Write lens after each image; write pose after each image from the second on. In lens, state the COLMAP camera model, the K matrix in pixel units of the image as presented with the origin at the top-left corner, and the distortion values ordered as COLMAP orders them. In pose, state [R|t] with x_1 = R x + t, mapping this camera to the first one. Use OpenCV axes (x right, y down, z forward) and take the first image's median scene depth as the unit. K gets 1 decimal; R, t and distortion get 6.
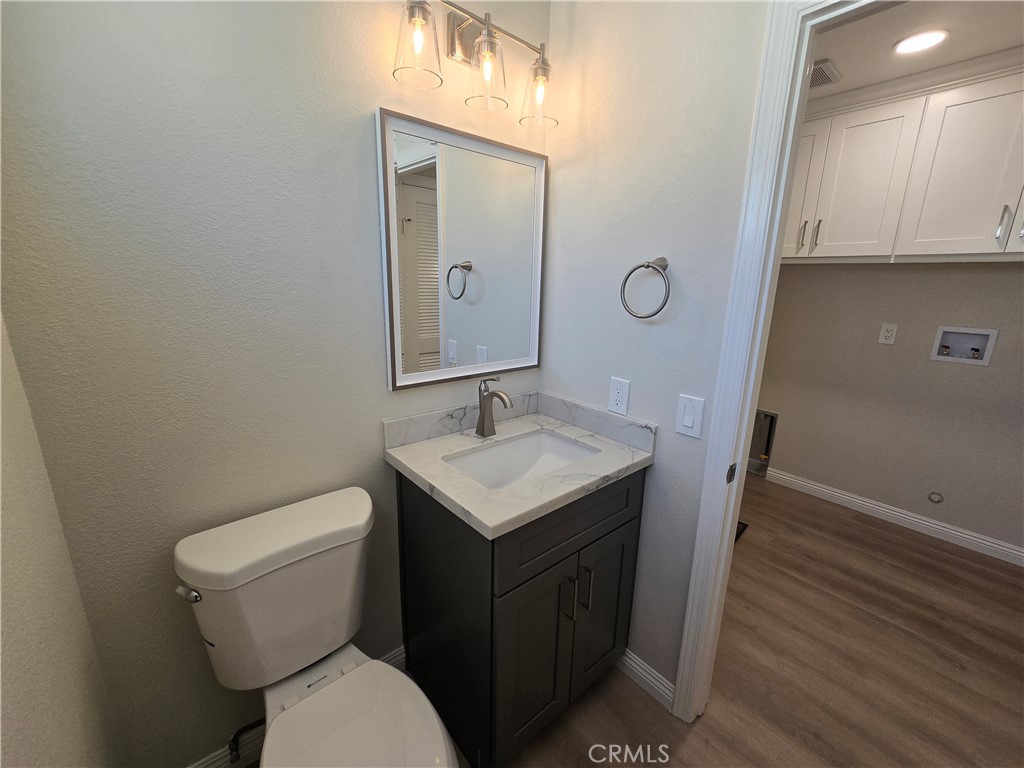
lens RADIAL K [[420.2, 0, 529.4], [0, 420.2, 382.1], [0, 0, 1]] dist [0.002546, 0.002167]
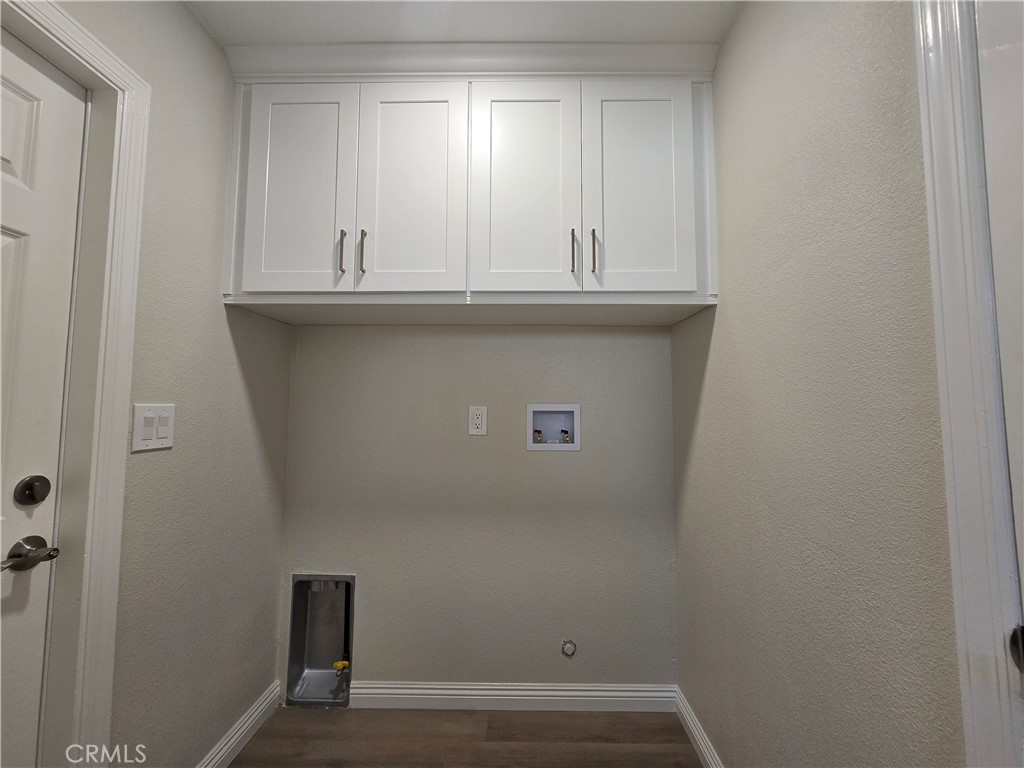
lens RADIAL K [[420.2, 0, 513.6], [0, 420.2, 384.8], [0, 0, 1]] dist [0.002546, 0.002167]
pose [[0.672135, 0.028406, 0.739883, 0.392285], [0.194147, 0.957539, -0.213132, -0.011194], [-0.714521, 0.286900, 0.638081, 0.521727]]
